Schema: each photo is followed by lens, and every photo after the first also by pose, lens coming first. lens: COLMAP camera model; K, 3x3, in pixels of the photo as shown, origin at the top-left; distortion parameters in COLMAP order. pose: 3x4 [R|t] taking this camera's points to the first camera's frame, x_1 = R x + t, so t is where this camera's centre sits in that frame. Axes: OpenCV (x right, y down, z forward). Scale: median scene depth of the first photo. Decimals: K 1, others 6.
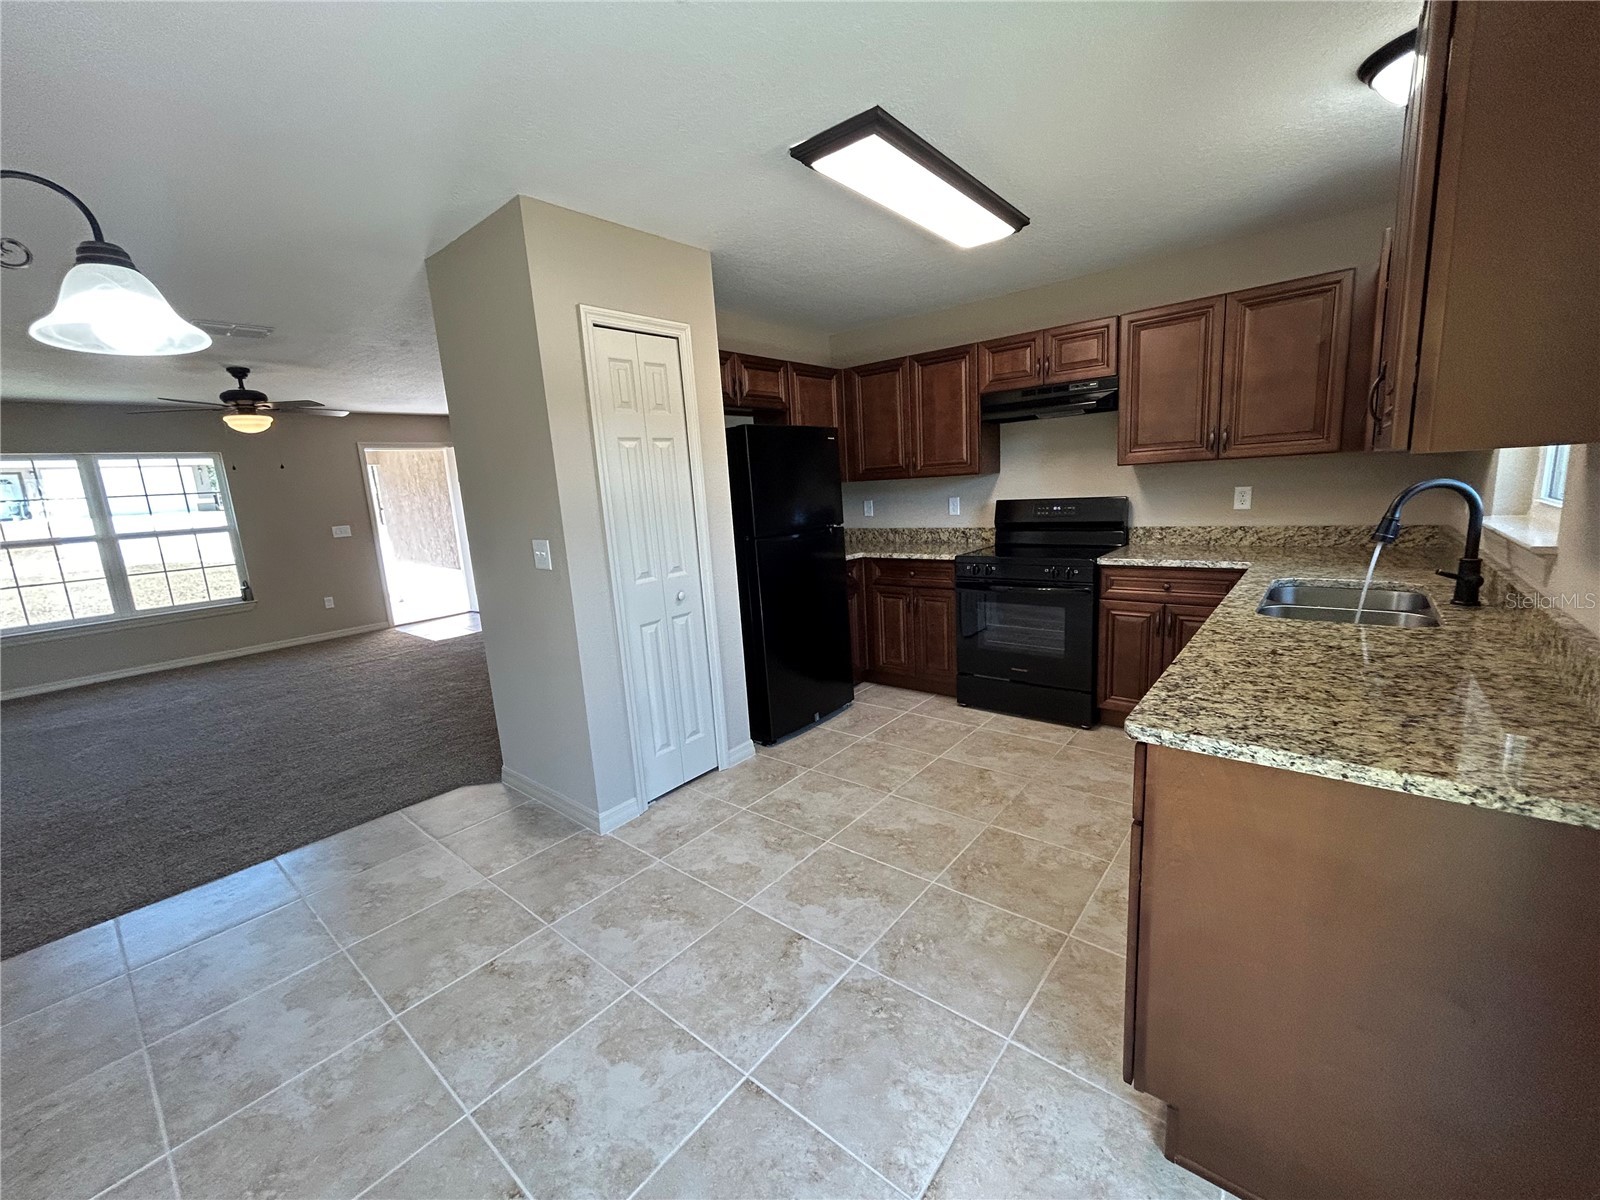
lens RADIAL K [[645.8, 0, 801.2], [0, 645.8, 598.9], [0, 0, 1]] dist [-0.001281, 0.000507]
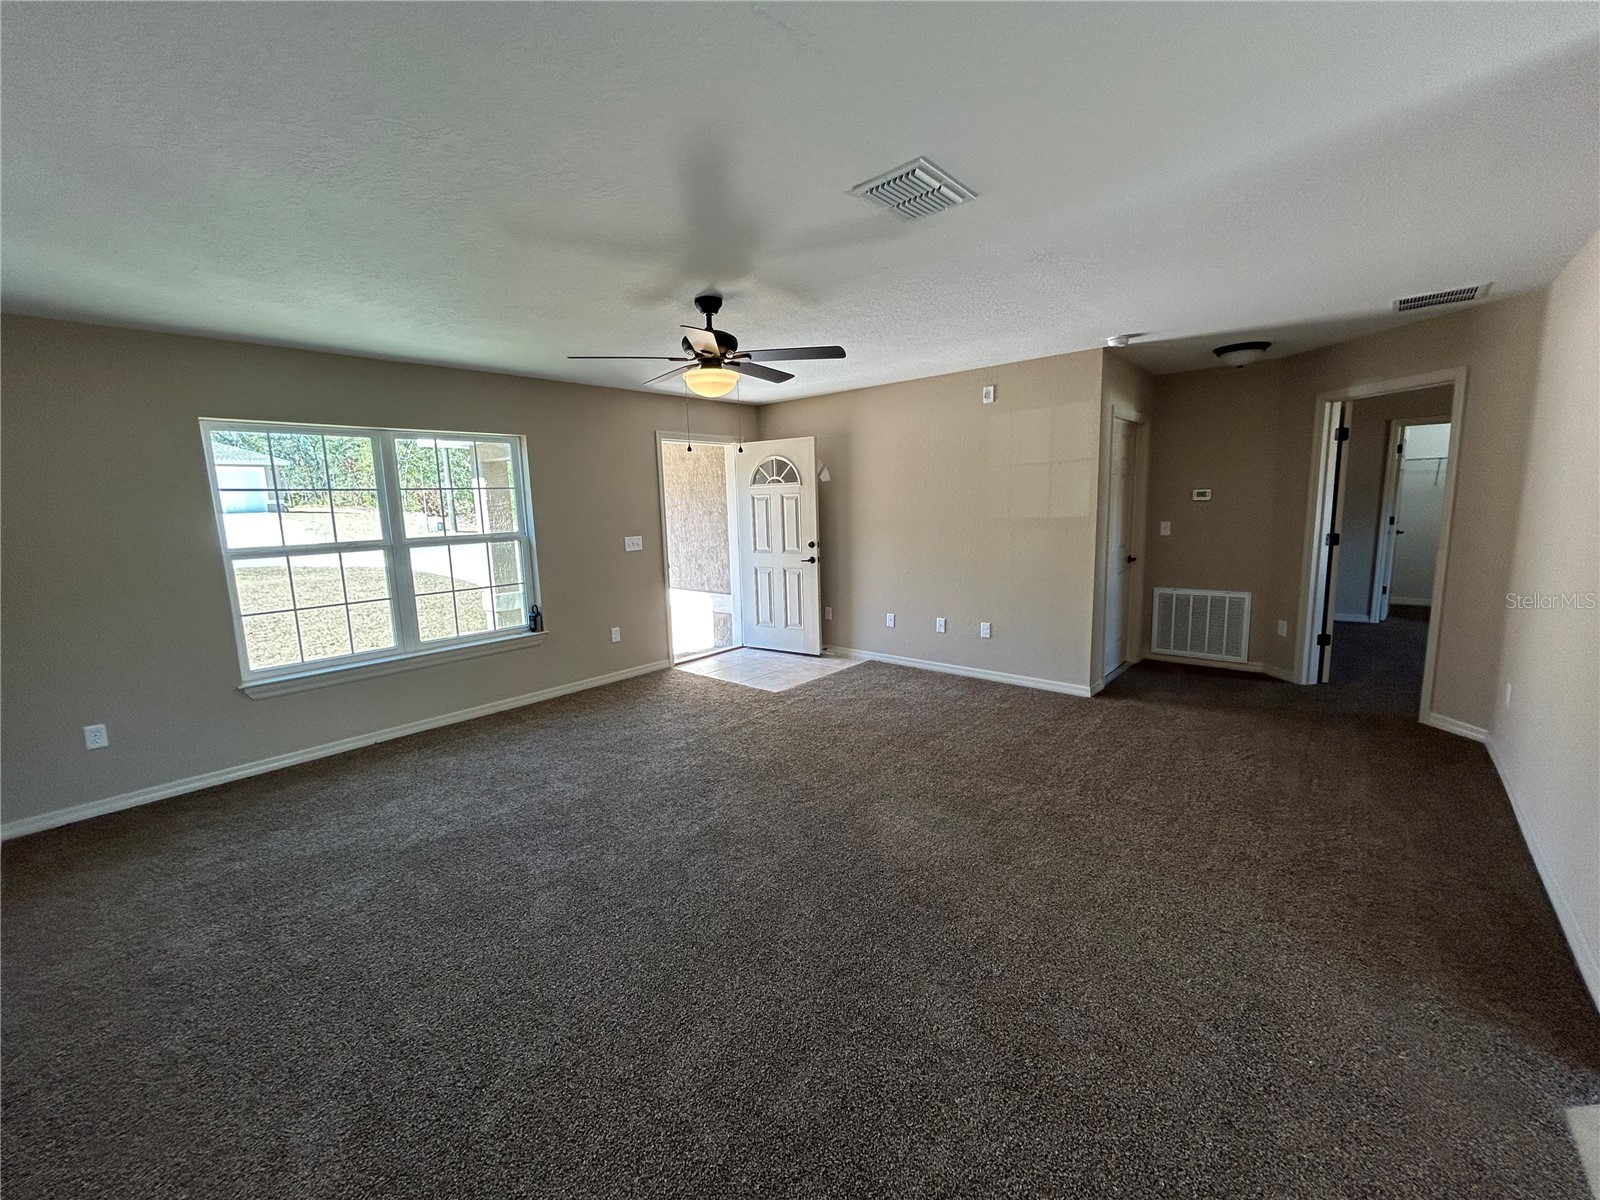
lens RADIAL K [[645.1, 0, 800.7], [0, 645.1, 597.9], [0, 0, 1]] dist [-0.000084, 0.000350]
pose [[0.999149, 0.034567, -0.022517, -1.121507], [-0.035238, 0.998924, -0.030138, -0.051193], [0.021451, 0.030906, 0.999292, 0.518297]]
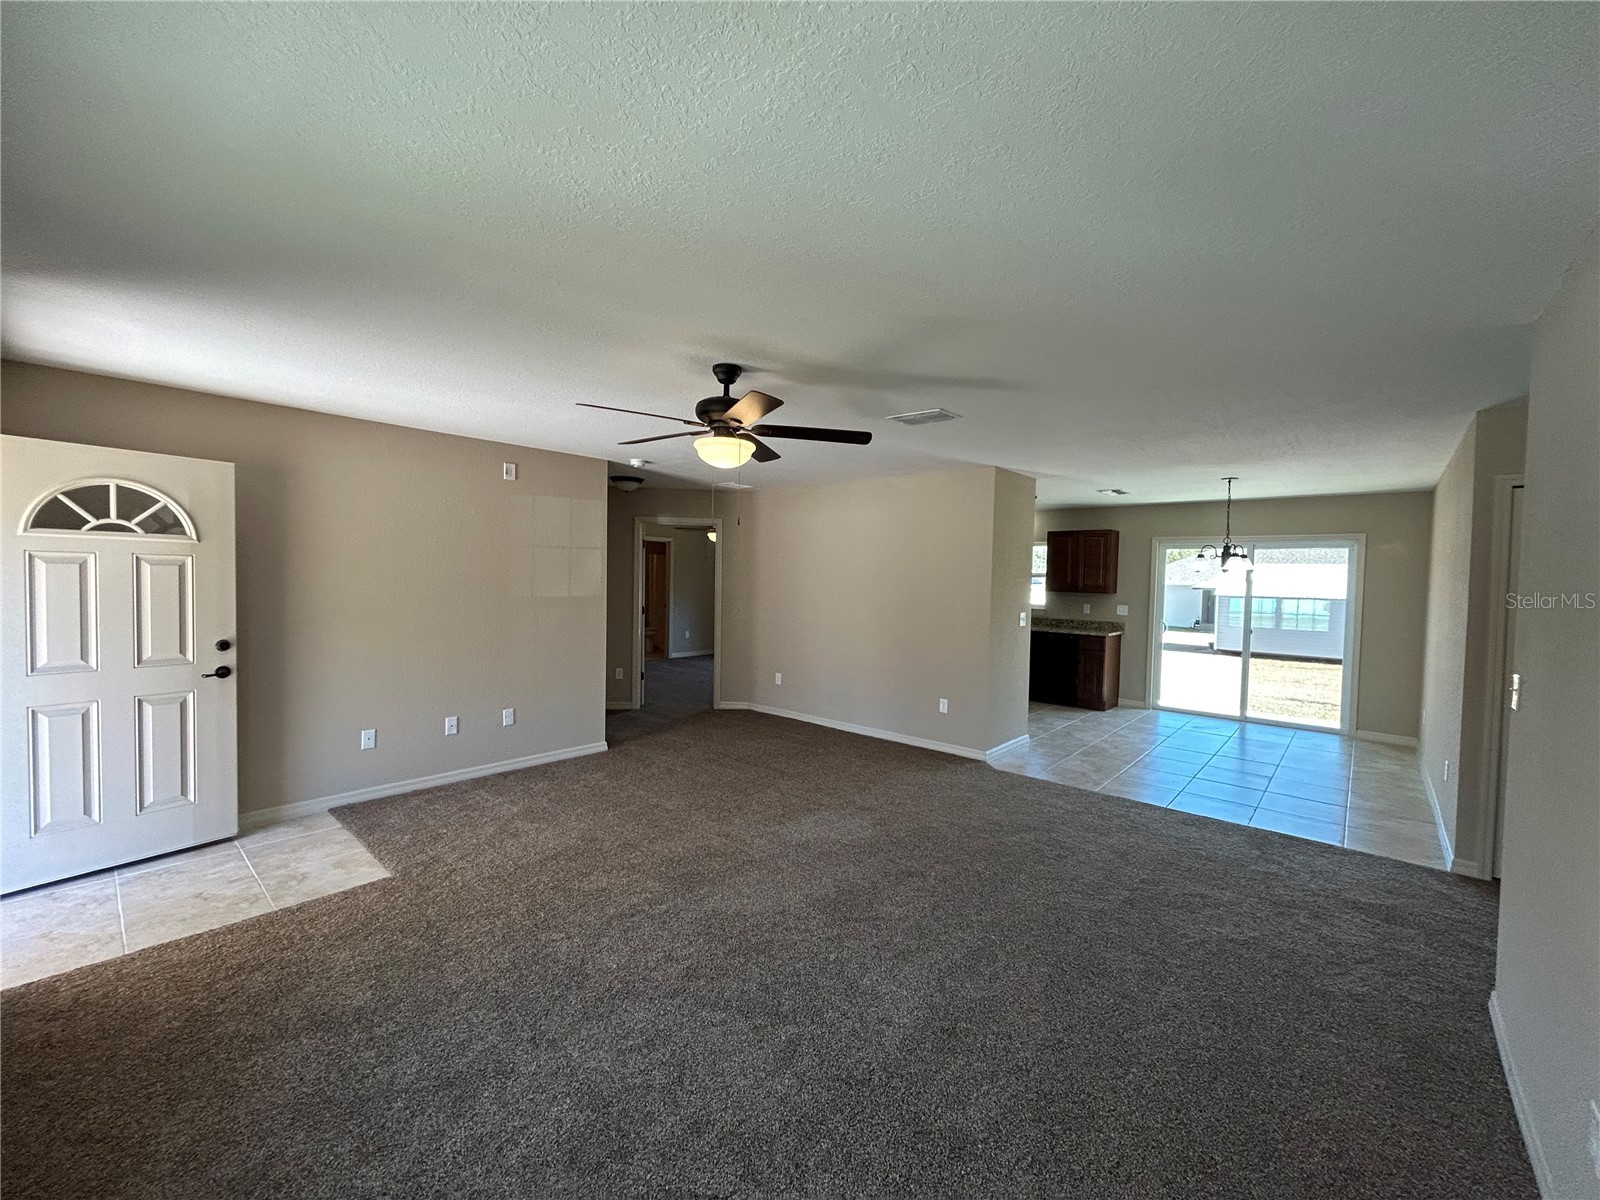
lens RADIAL K [[641.6, 0, 800.0], [0, 641.6, 600.0], [0, 0, 1]] dist [0.002115, 0.000144]
pose [[0.030855, 0.022905, 0.999261, -2.211191], [0.155424, 0.987467, -0.027434, -0.161894], [-0.987366, 0.156156, 0.026909, 1.415527]]
